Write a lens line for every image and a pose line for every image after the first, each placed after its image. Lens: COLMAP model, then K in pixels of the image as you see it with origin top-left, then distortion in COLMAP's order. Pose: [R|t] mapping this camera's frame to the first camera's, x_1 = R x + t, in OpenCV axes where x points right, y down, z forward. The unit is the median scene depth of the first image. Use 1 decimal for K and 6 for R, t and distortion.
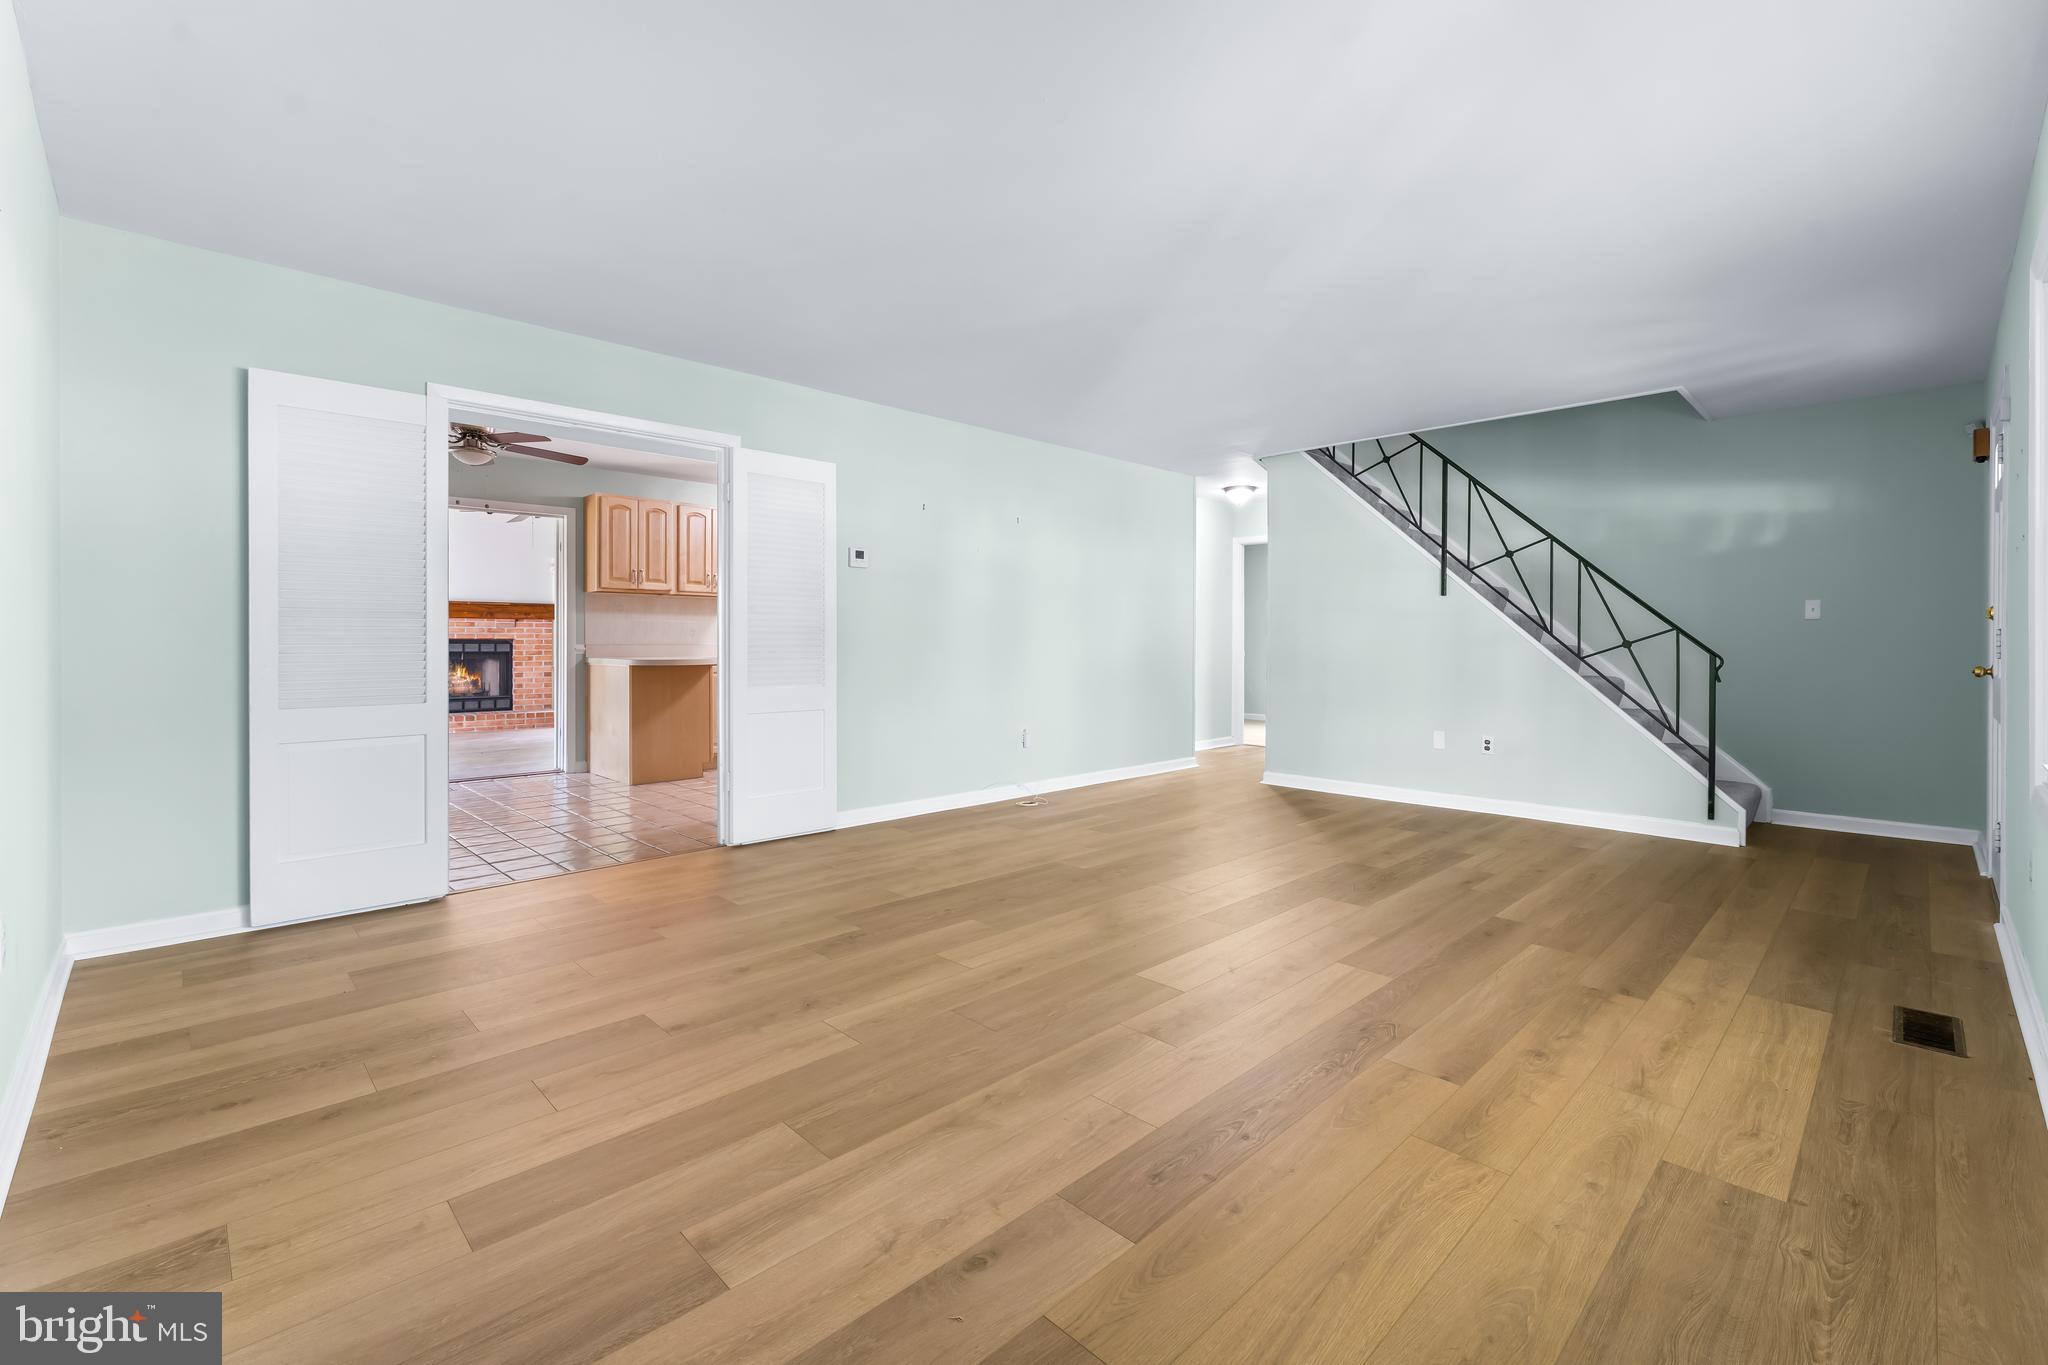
lens RADIAL K [[895.1, 0, 1036.8], [0, 895.1, 652.3], [0, 0, 1]] dist [0.008975, -0.002590]
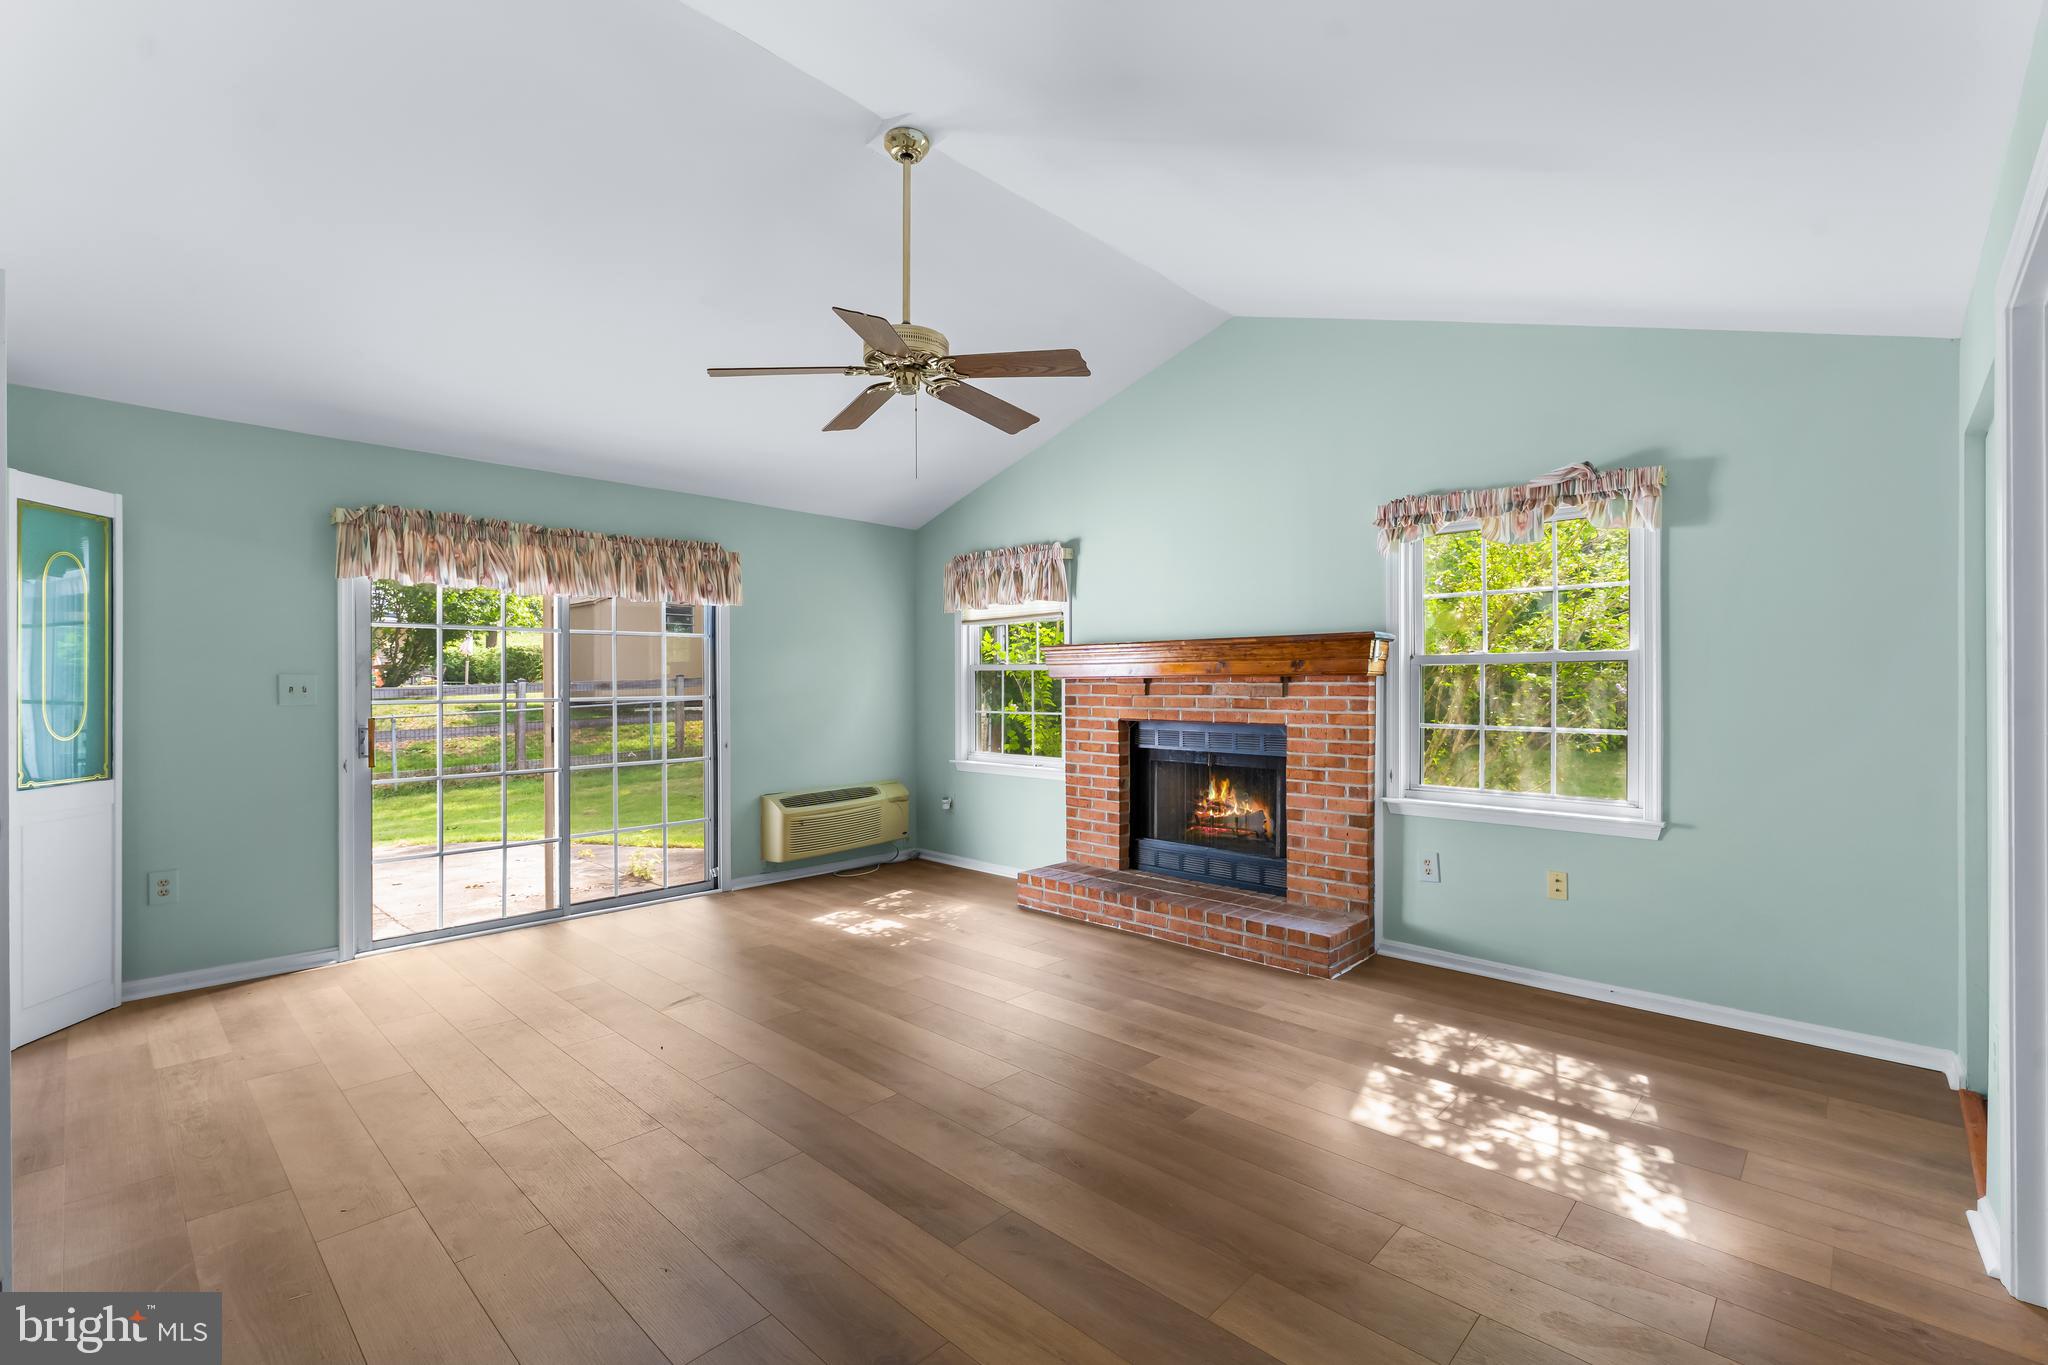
lens RADIAL K [[895.1, 0, 1031.3], [0, 895.1, 691.5], [0, 0, 1]] dist [0.008975, -0.002590]
pose [[0.039159, 0.007776, -0.999203, -0.257337], [-0.007941, 0.999941, 0.007470, -0.046312], [0.999201, 0.007642, 0.039218, 1.246282]]
